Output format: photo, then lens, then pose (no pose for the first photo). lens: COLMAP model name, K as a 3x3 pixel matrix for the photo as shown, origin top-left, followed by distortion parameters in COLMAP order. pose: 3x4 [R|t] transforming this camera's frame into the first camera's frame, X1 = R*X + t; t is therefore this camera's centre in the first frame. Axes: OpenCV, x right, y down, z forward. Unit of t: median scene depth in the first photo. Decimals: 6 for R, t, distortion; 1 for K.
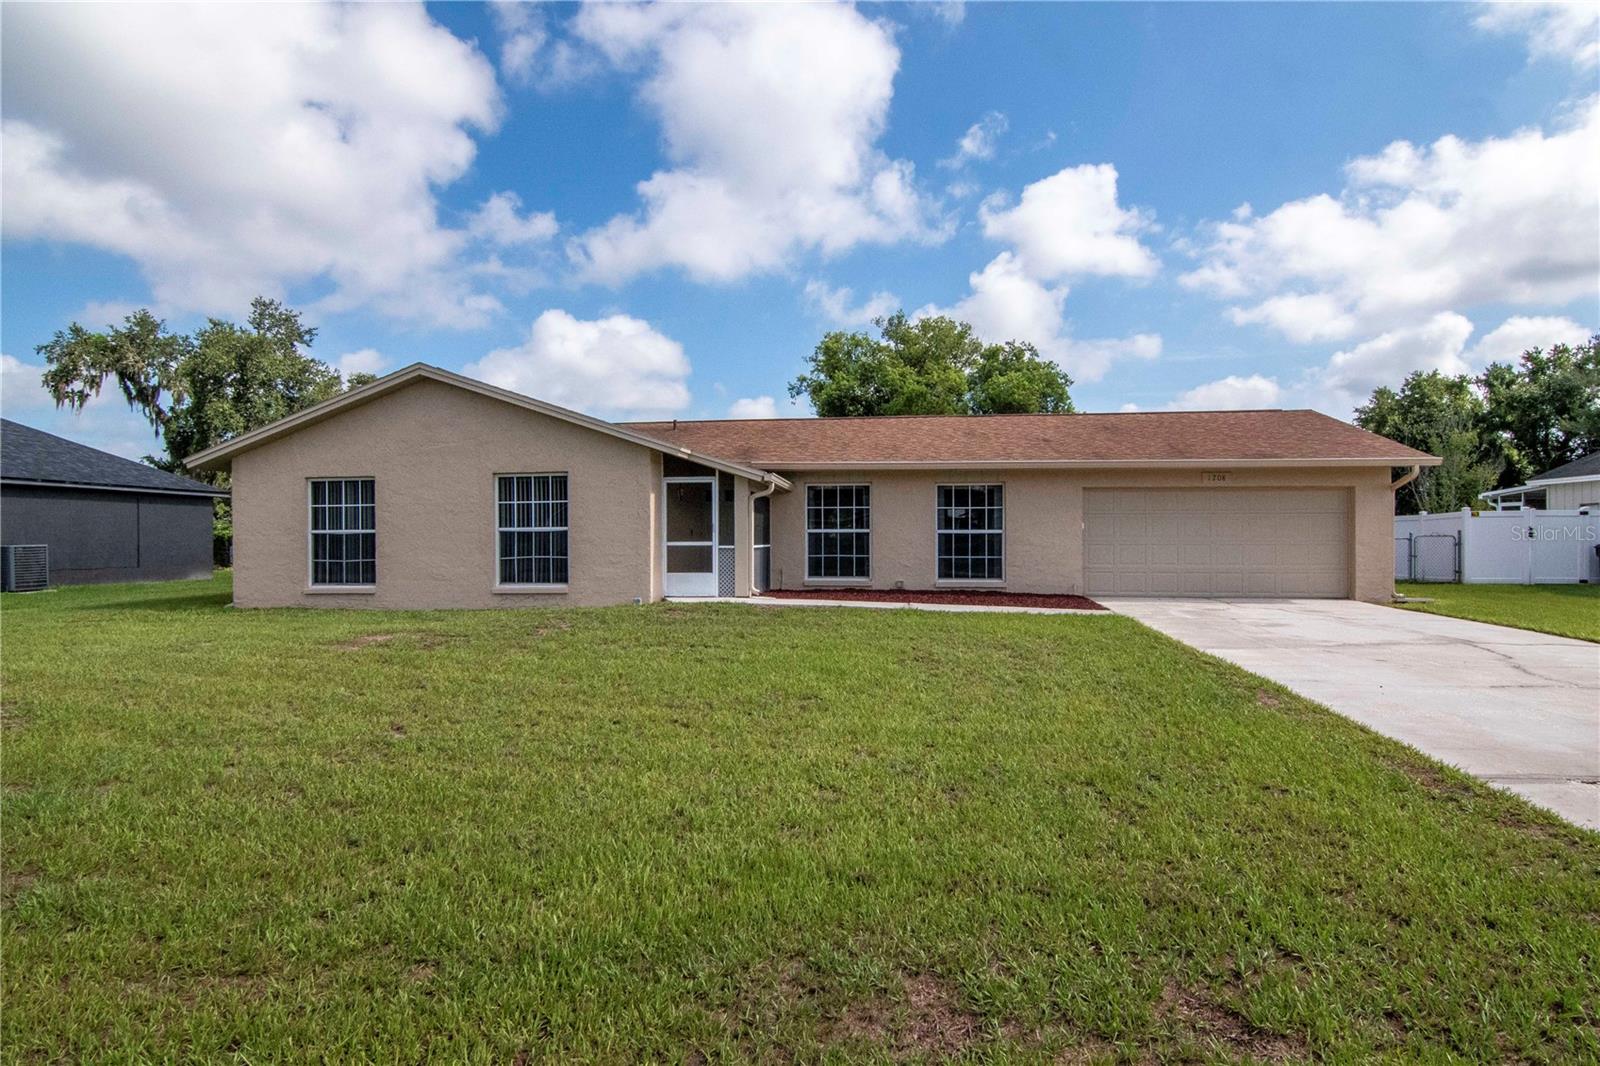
lens RADIAL K [[827.2, 0, 785.3], [0, 827.2, 533.3], [0, 0, 1]] dist [-0.005193, -0.008486]
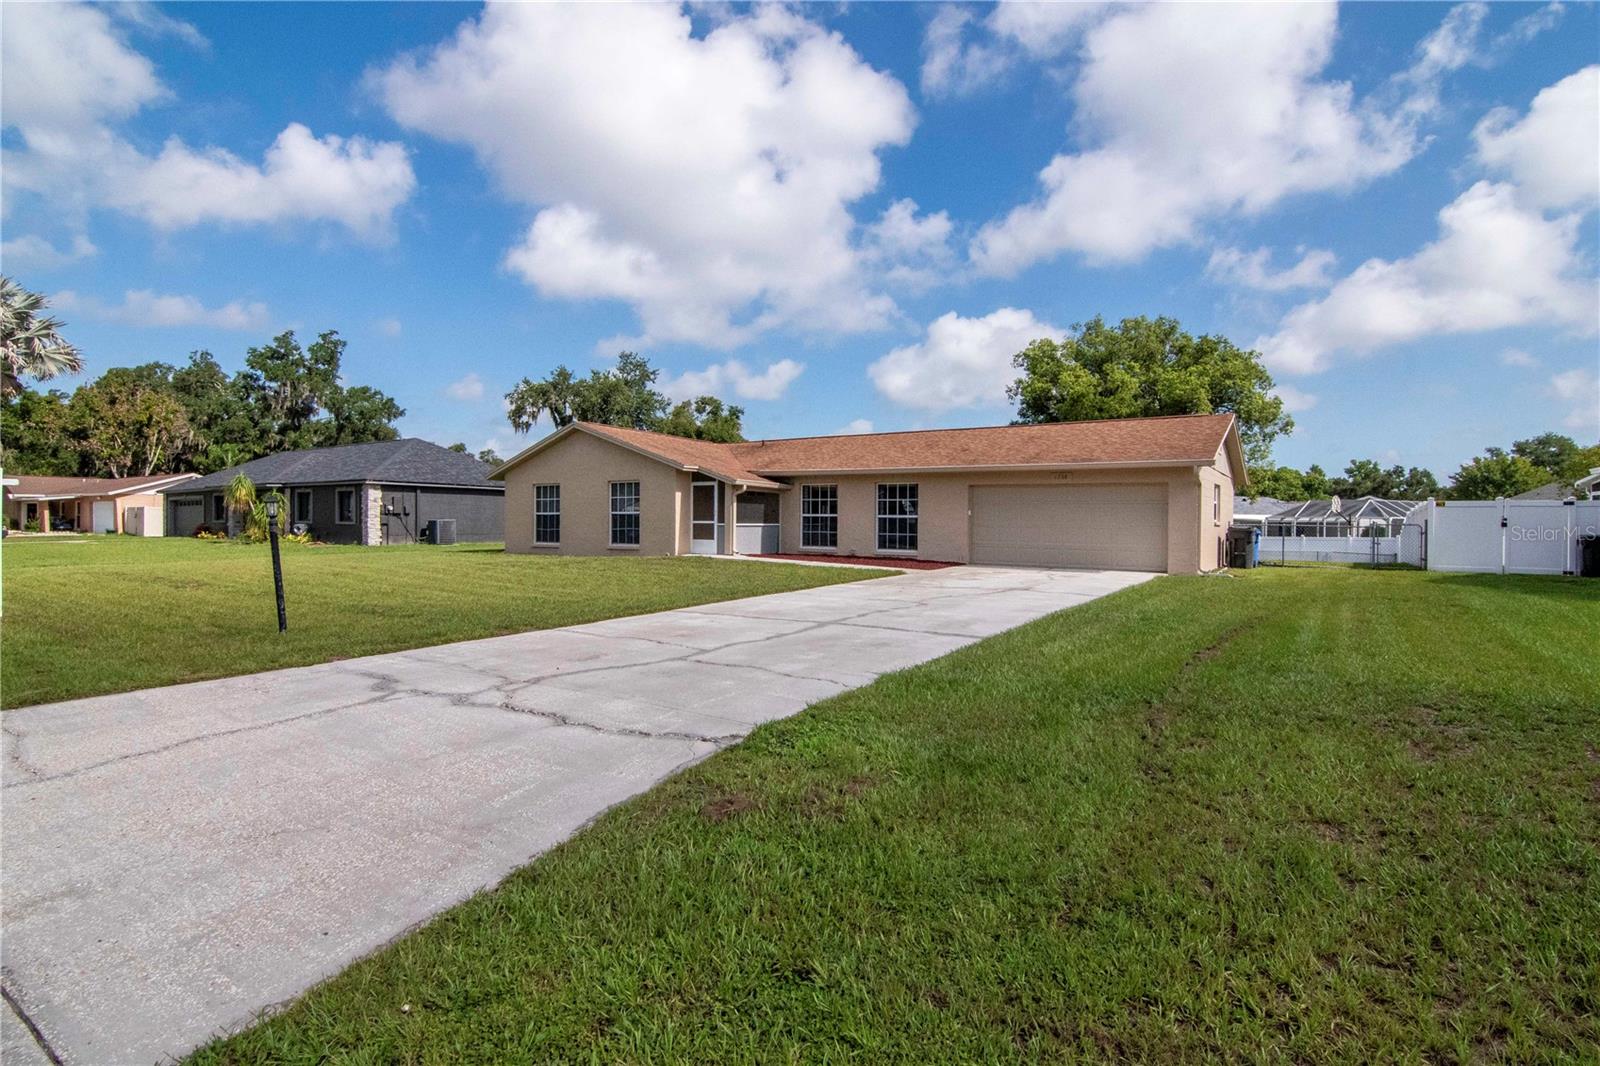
lens RADIAL K [[788.5, 0, 811.9], [0, 788.5, 532.9], [0, 0, 1]] dist [-0.009122, -0.003337]
pose [[0.902727, 0.017358, -0.429864, 0.663727], [-0.008673, 0.999717, 0.022154, -0.002452], [0.430127, -0.016271, 0.902622, -0.287573]]
